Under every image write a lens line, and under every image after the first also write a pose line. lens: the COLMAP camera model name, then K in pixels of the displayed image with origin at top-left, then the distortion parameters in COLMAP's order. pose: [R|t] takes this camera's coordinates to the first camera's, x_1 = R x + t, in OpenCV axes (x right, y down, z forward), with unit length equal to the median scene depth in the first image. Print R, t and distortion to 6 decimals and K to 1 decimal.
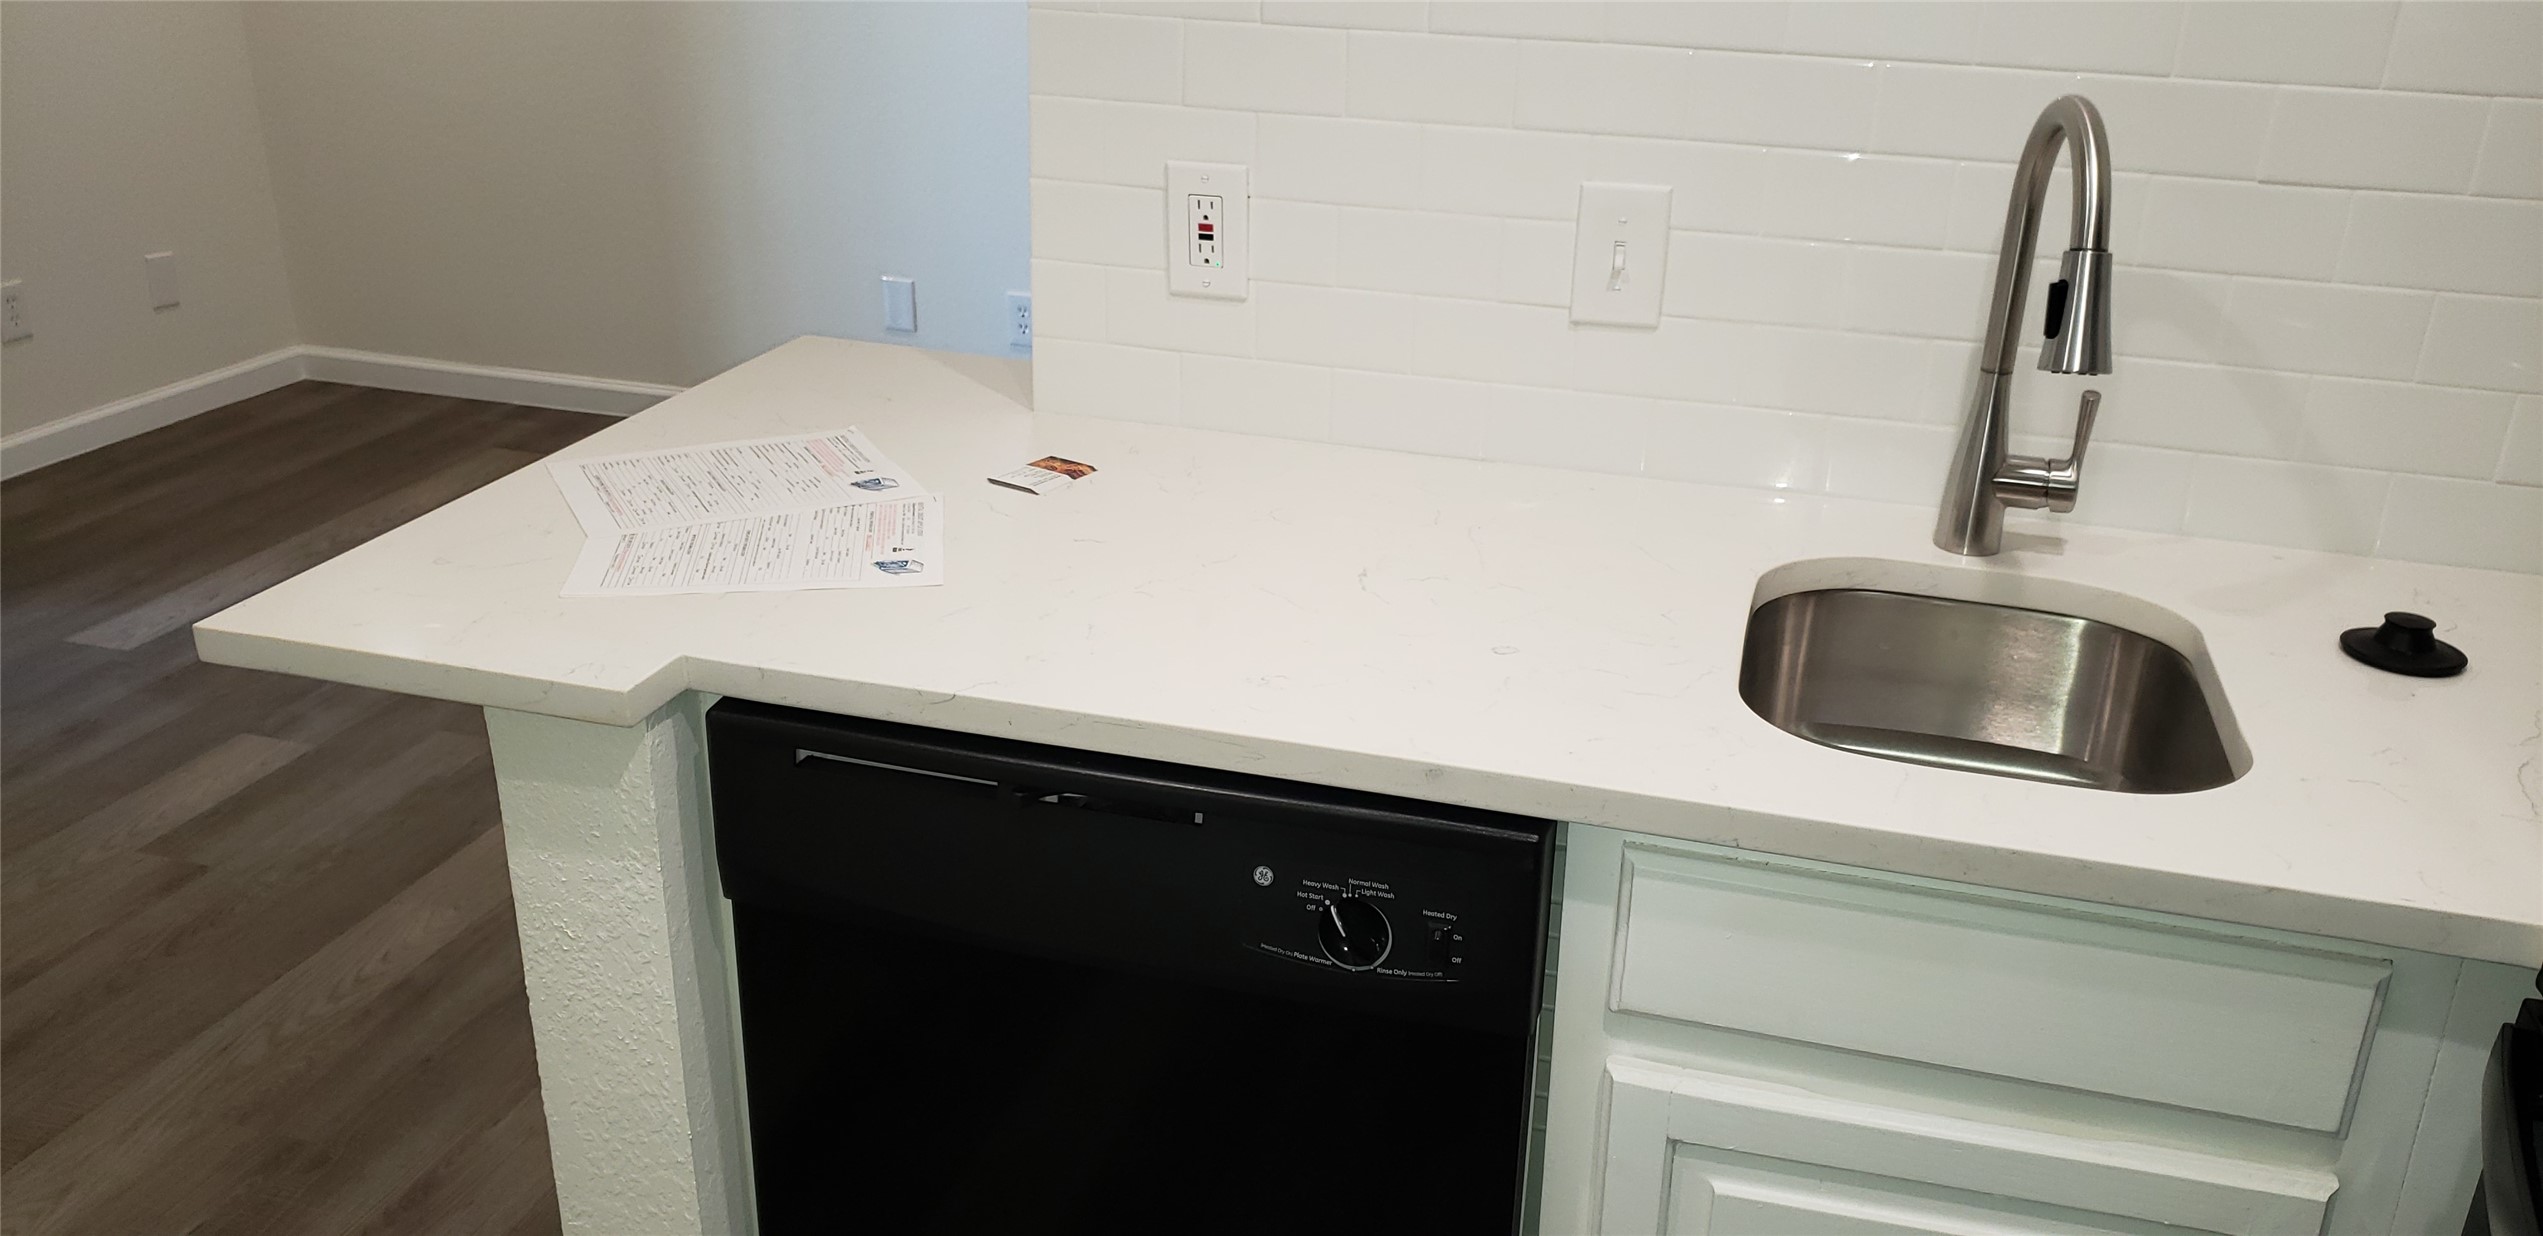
lens RADIAL K [[1827.1, 0, 1365.2], [0, 1827.1, 683.4], [0, 0, 1]] dist [-0.001118, -0.000807]
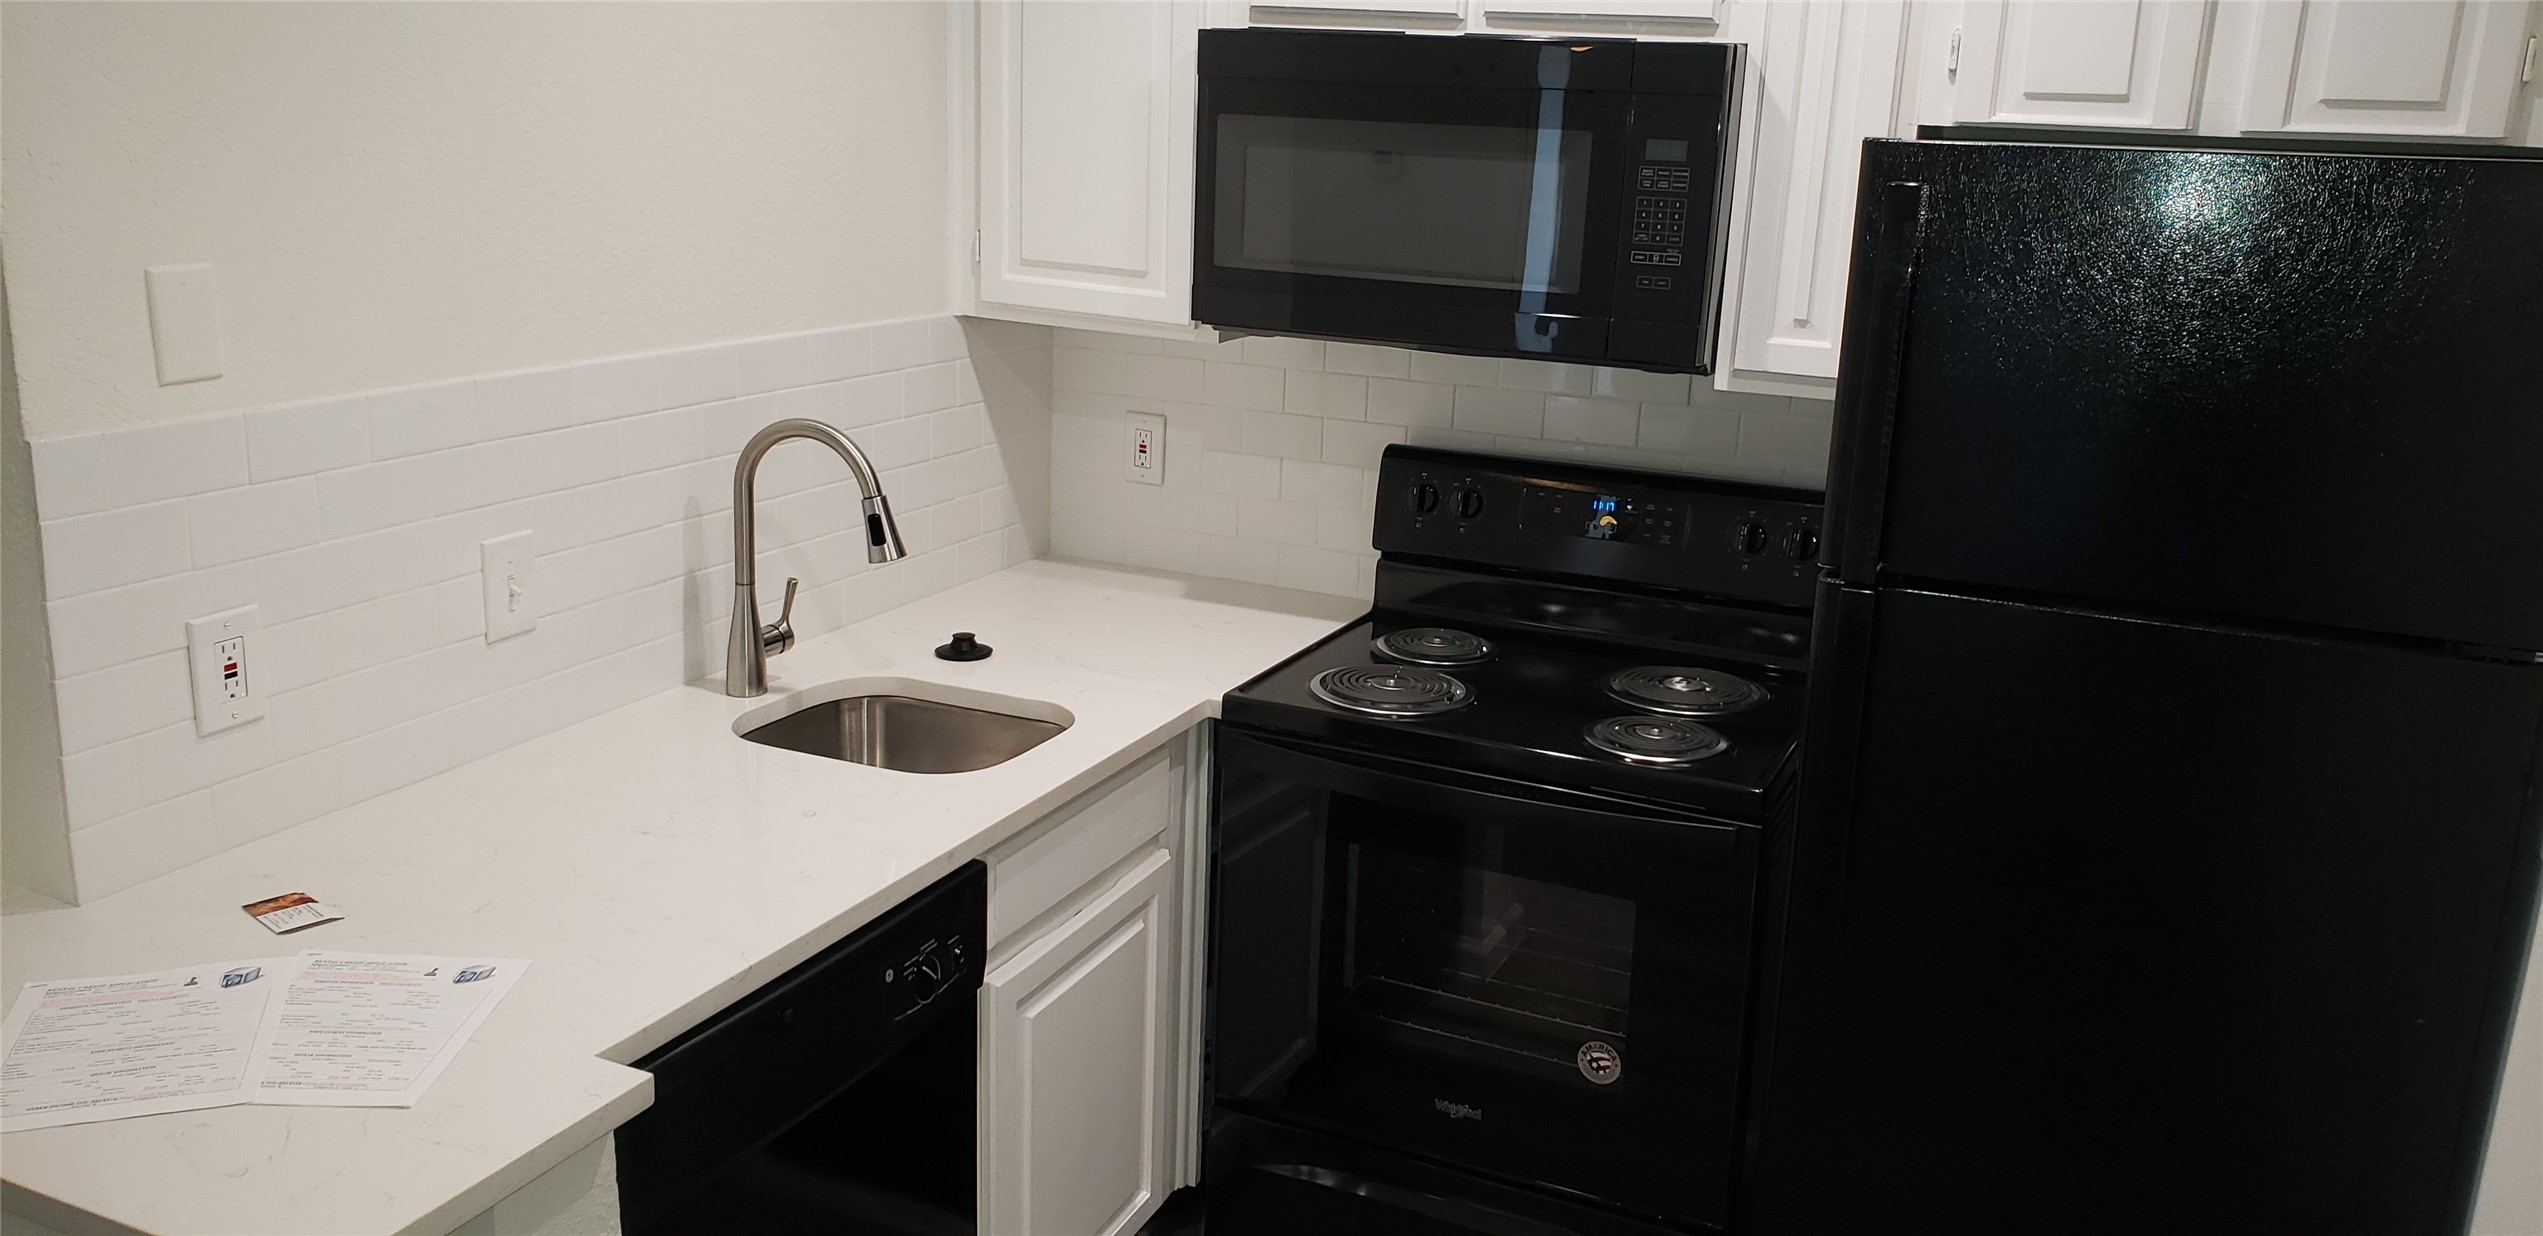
lens RADIAL K [[1928.4, 0, 1230.2], [0, 1928.4, 604.9], [0, 0, 1]] dist [-0.009306, -0.003885]
pose [[0.196528, -0.273104, 0.941696, -1.058258], [0.375322, 0.908230, 0.185071, -0.273879], [-0.905820, 0.317067, 0.280995, 0.116671]]
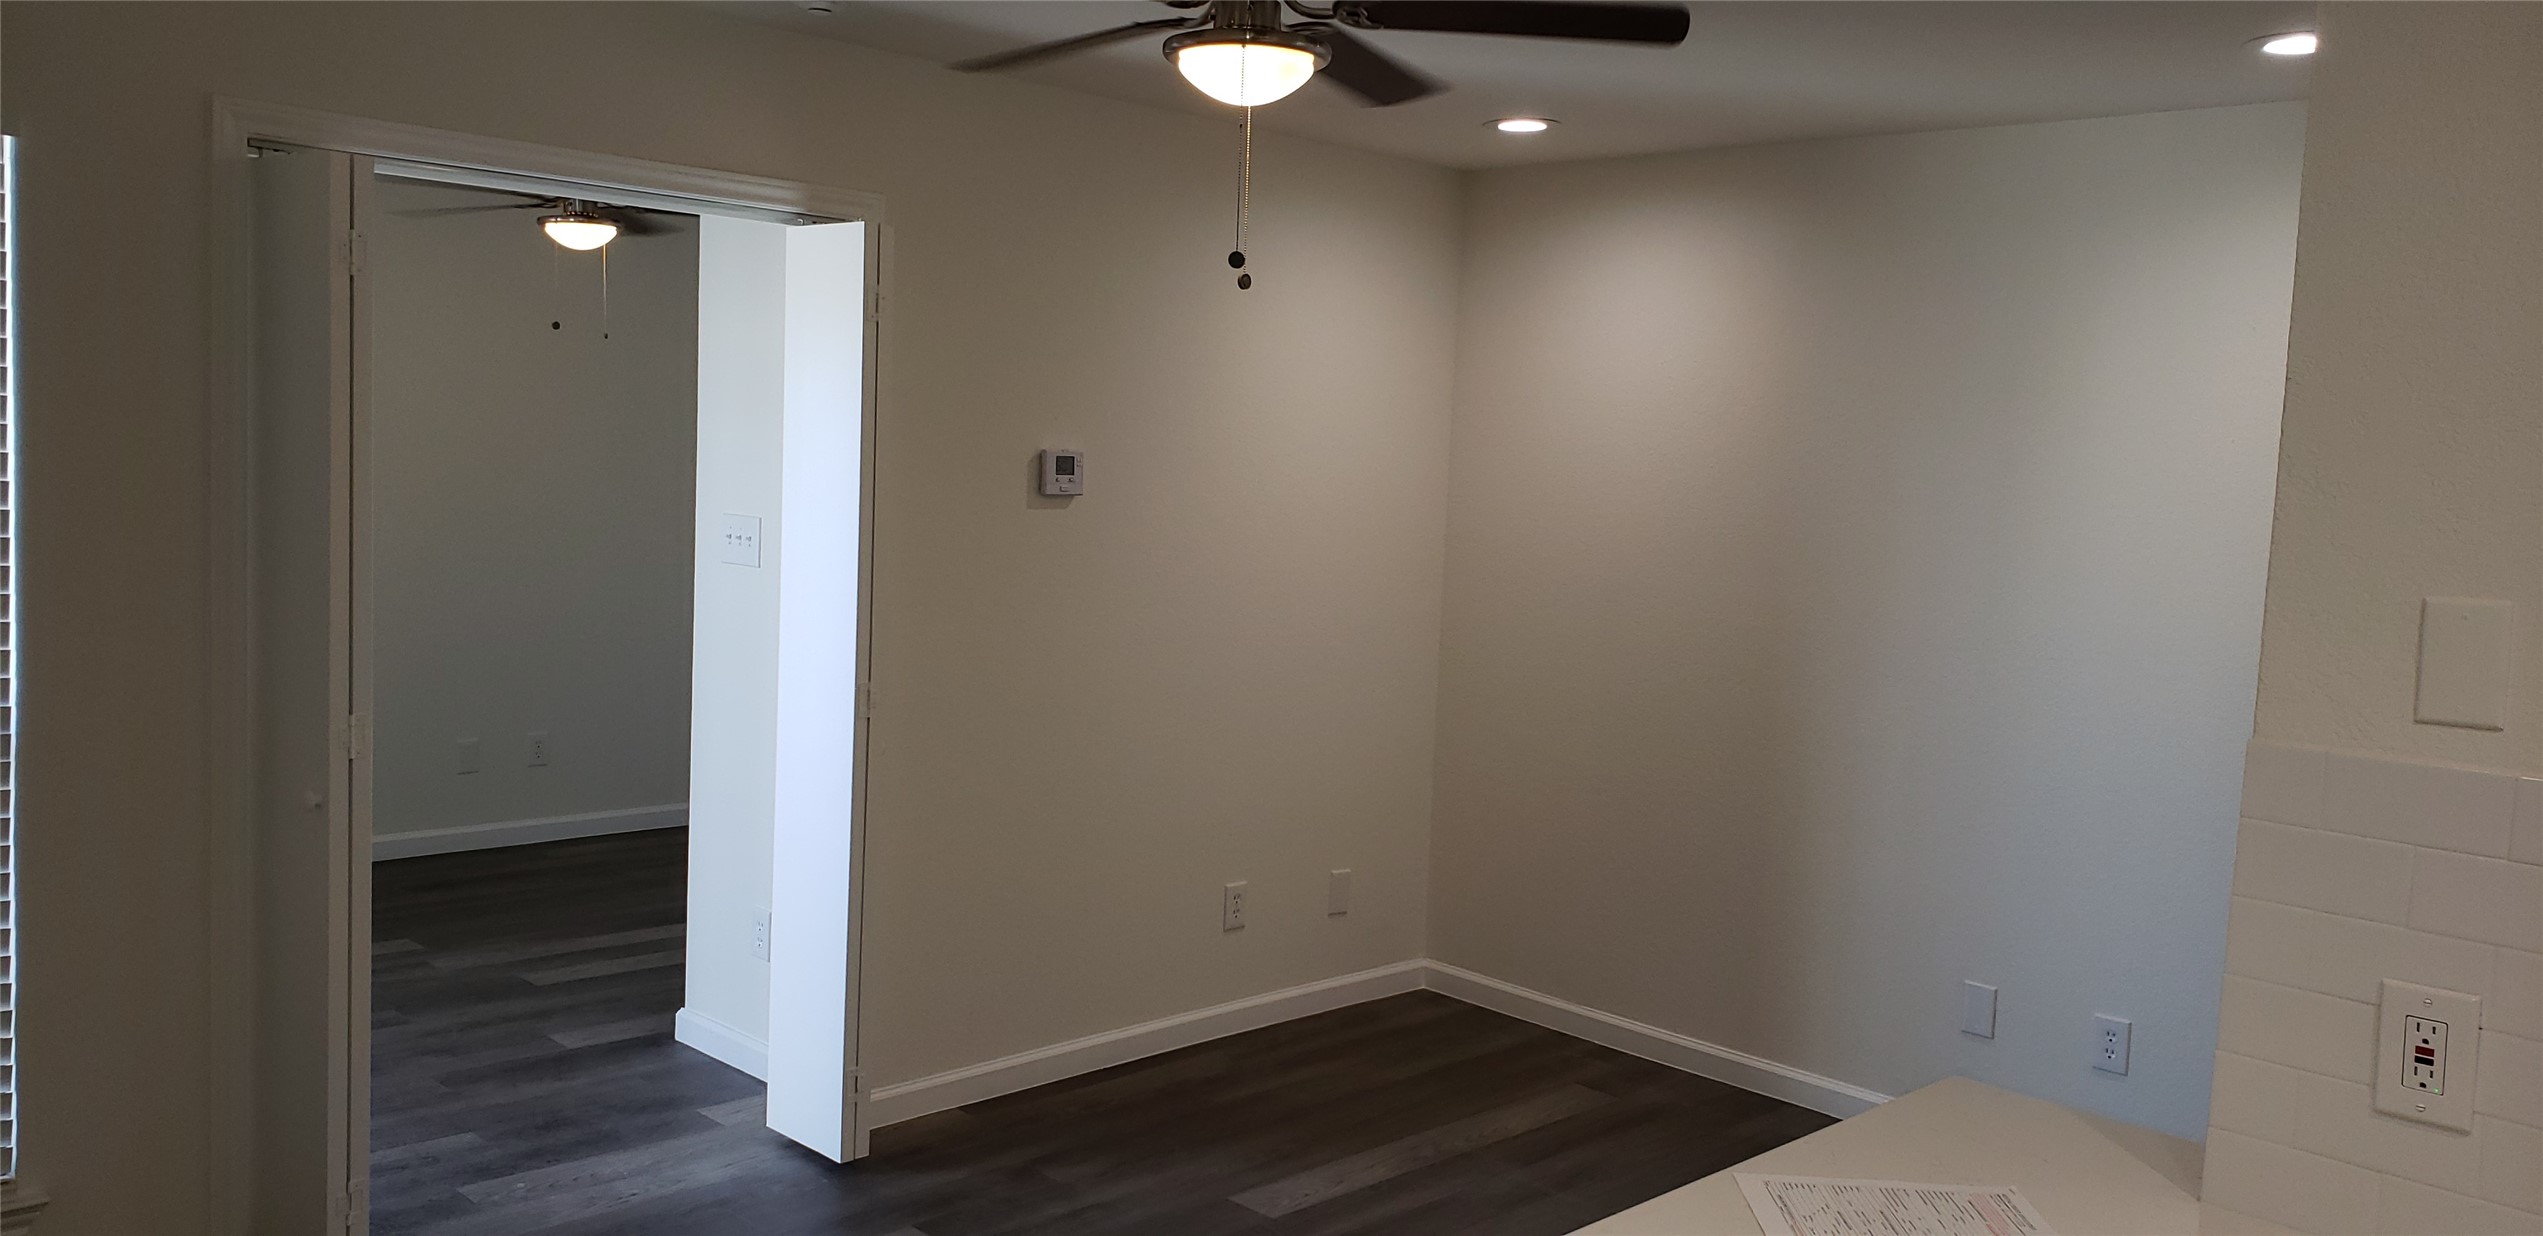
lens RADIAL K [[1906.1, 0, 1271.4], [0, 1906.1, 526.6], [0, 0, 1]] dist [-0.002662, -0.000193]
pose [[0.853370, 0.026759, -0.520618, -0.091649], [-0.229238, 0.916204, -0.328664, -0.033692], [0.468198, 0.399817, 0.787996, -0.188999]]
